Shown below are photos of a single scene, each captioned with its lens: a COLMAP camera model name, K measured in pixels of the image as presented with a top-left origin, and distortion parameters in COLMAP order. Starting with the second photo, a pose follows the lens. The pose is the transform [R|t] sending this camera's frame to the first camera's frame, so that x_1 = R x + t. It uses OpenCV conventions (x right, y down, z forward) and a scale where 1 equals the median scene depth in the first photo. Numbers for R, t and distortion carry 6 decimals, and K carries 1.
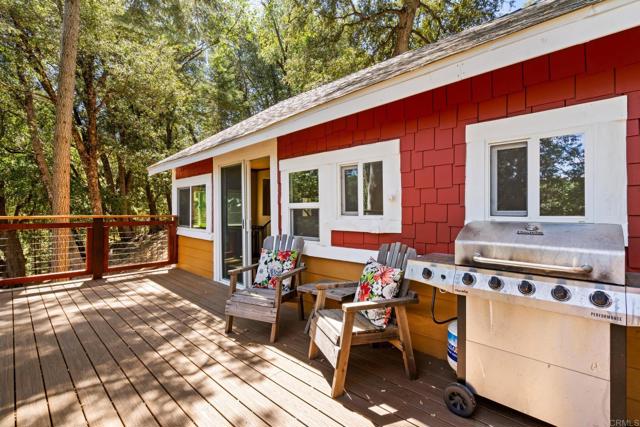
lens RADIAL K [[296.3, 0, 321.3], [0, 296.3, 210.9], [0, 0, 1]] dist [0.001211, 0.000345]
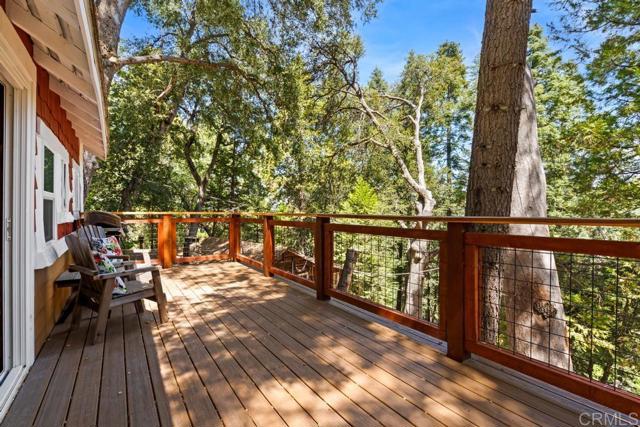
lens RADIAL K [[296.3, 0, 321.3], [0, 296.3, 210.9], [0, 0, 1]] dist [0.001211, 0.000345]
pose [[-0.979238, -0.013259, 0.202278, -1.059920], [-0.014801, 0.999872, -0.006111, 0.020134], [-0.202171, -0.008978, -0.979309, 1.906199]]
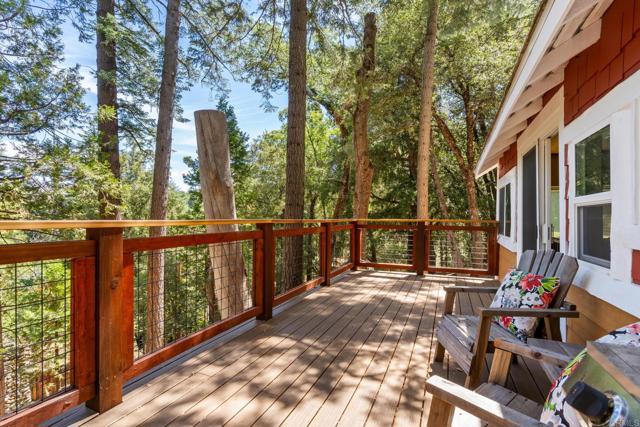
lens RADIAL K [[298.6, 0, 316.4], [0, 298.6, 219.4], [0, 0, 1]] dist [0.001218, 0.000294]
pose [[0.338150, 0.002338, -0.941089, 0.336468], [-0.002155, 0.999996, 0.001710, 0.022610], [0.941090, 0.001450, 0.338154, 0.411510]]
